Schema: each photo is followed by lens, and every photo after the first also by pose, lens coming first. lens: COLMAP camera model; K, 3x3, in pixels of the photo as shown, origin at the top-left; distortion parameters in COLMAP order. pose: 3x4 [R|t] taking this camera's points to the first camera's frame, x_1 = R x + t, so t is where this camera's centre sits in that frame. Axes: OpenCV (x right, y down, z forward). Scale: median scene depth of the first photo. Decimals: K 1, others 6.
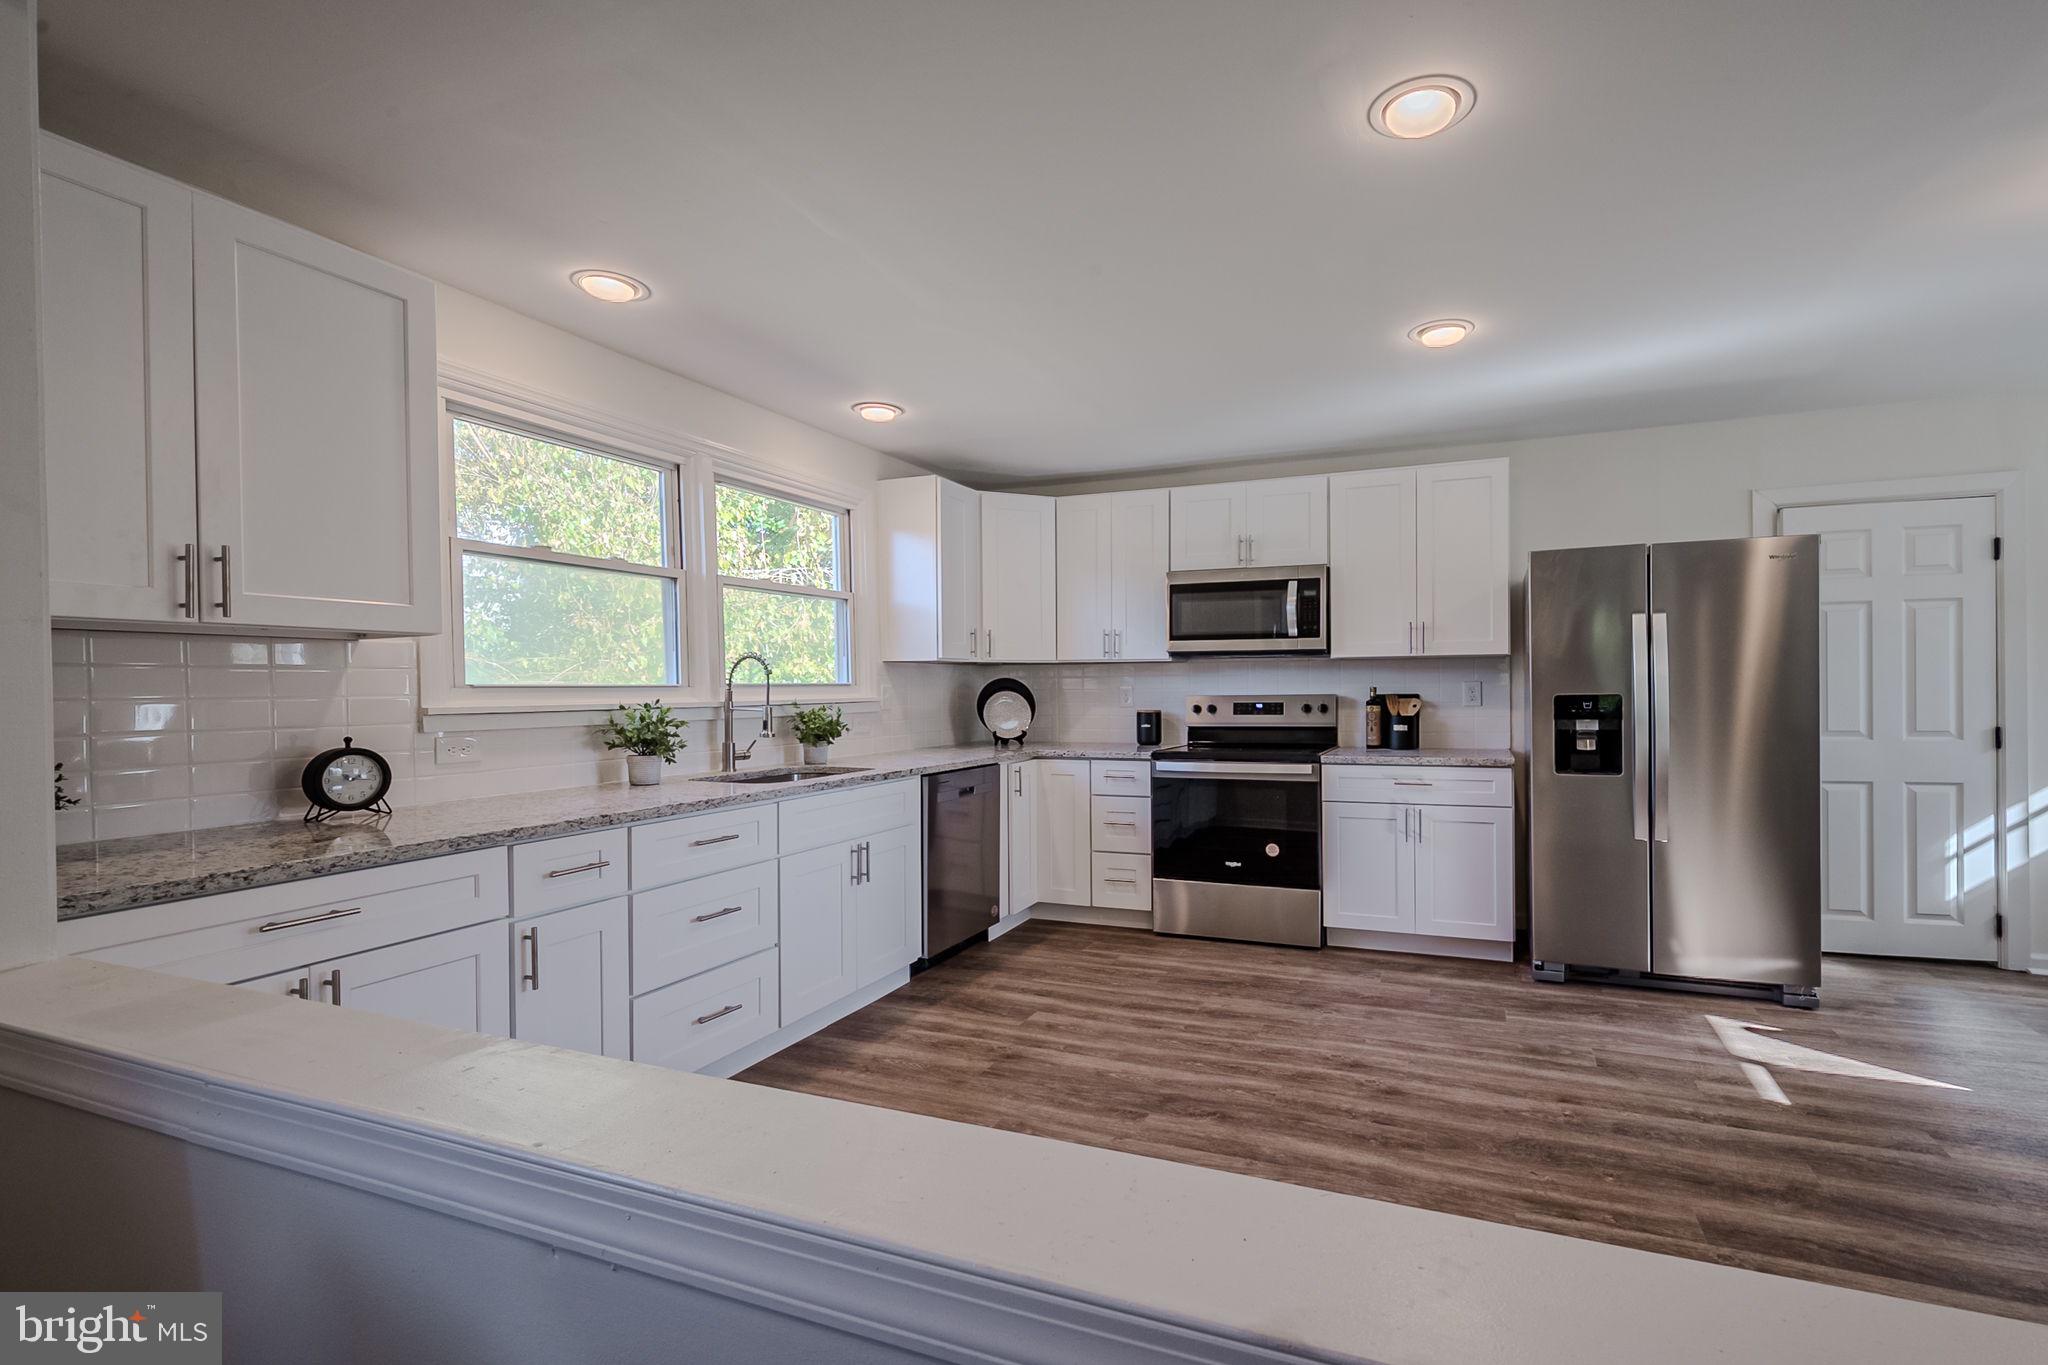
lens RADIAL K [[923.2, 0, 1104.9], [0, 923.2, 690.8], [0, 0, 1]] dist [0.000493, 0.000165]
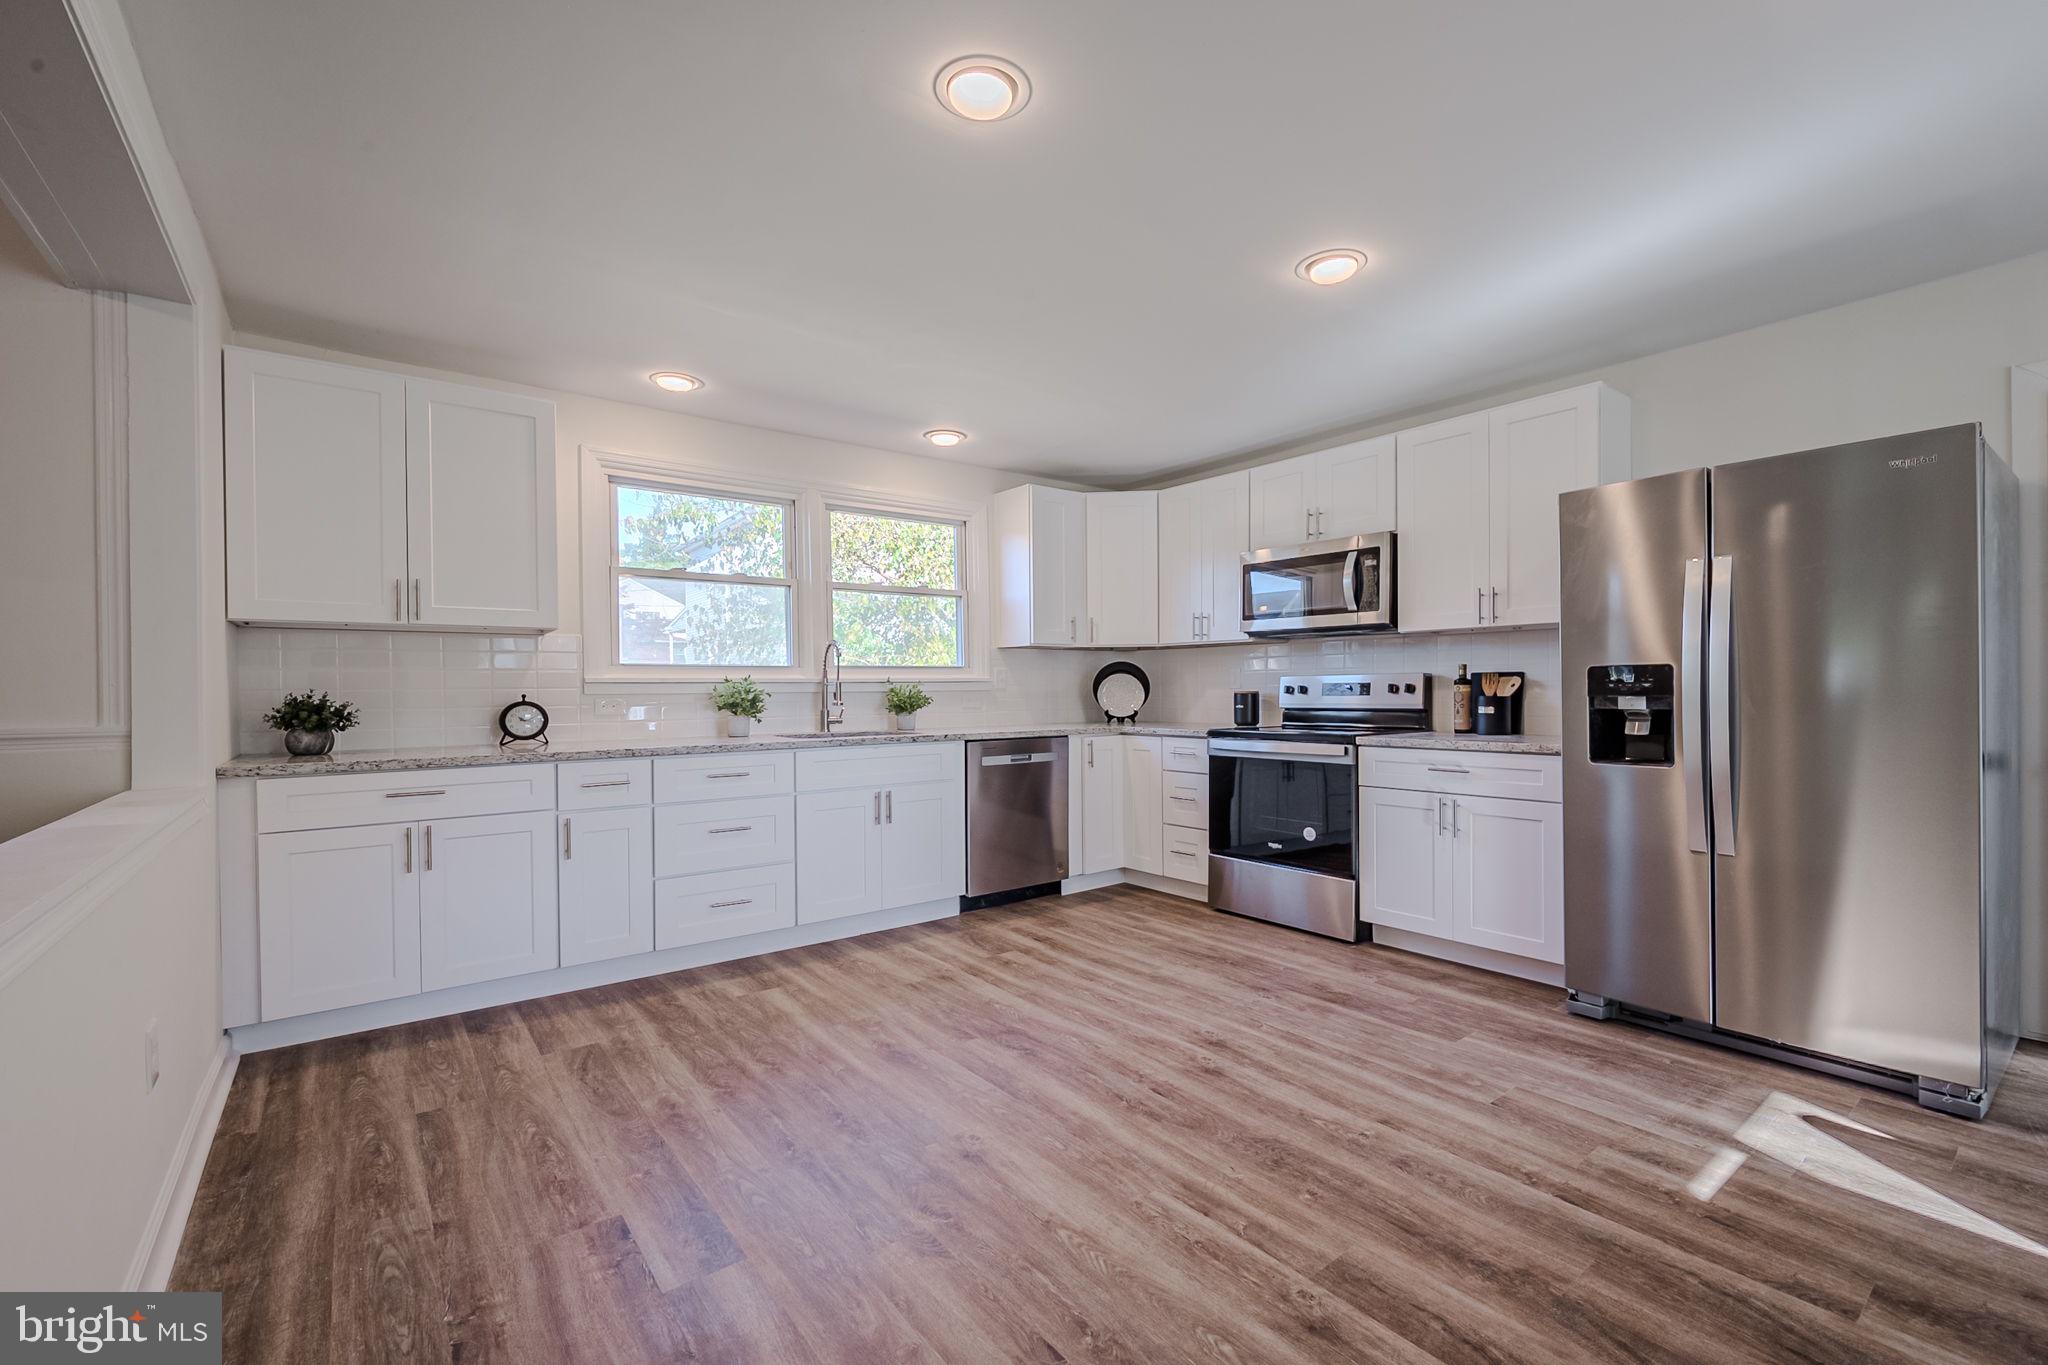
lens RADIAL K [[868.8, 0, 1038.8], [0, 868.8, 691.2], [0, 0, 1]] dist [0.000737, -0.000072]
pose [[0.863580, 0.002376, -0.504206, 0.435835], [-0.000503, 0.999992, 0.003852, 0.022918], [0.504211, -0.003073, 0.863575, 0.087401]]
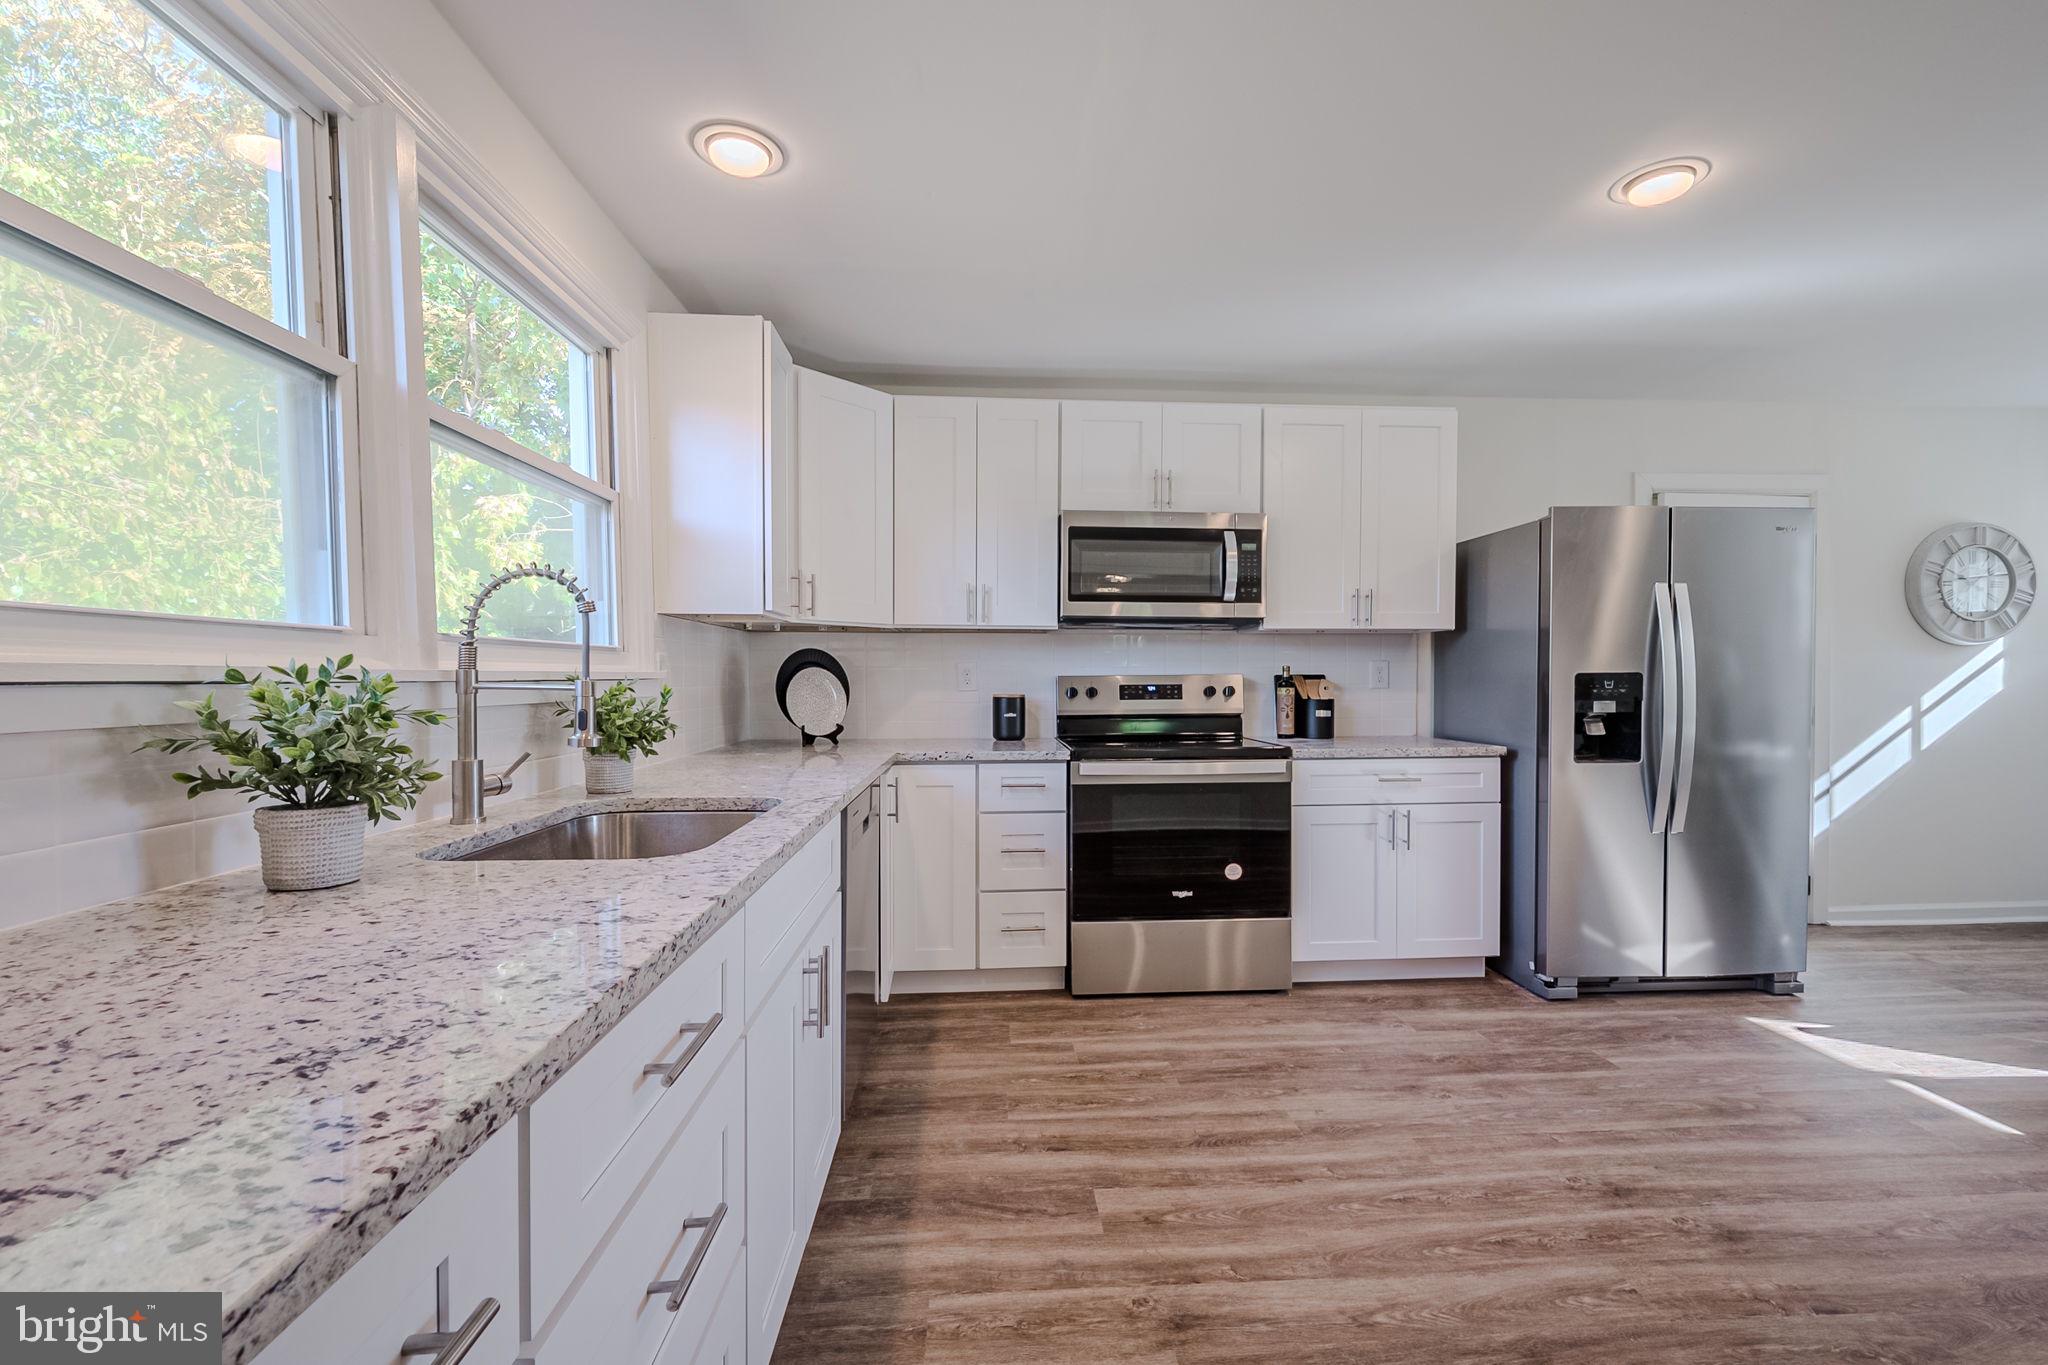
lens RADIAL K [[868.8, 0, 1038.8], [0, 868.8, 691.2], [0, 0, 1]] dist [0.000737, -0.000072]
pose [[0.904108, -0.000670, 0.427304, -0.310594], [-0.003239, 0.999959, 0.008420, 0.016034], [-0.427292, -0.008997, 0.904069, 0.452732]]
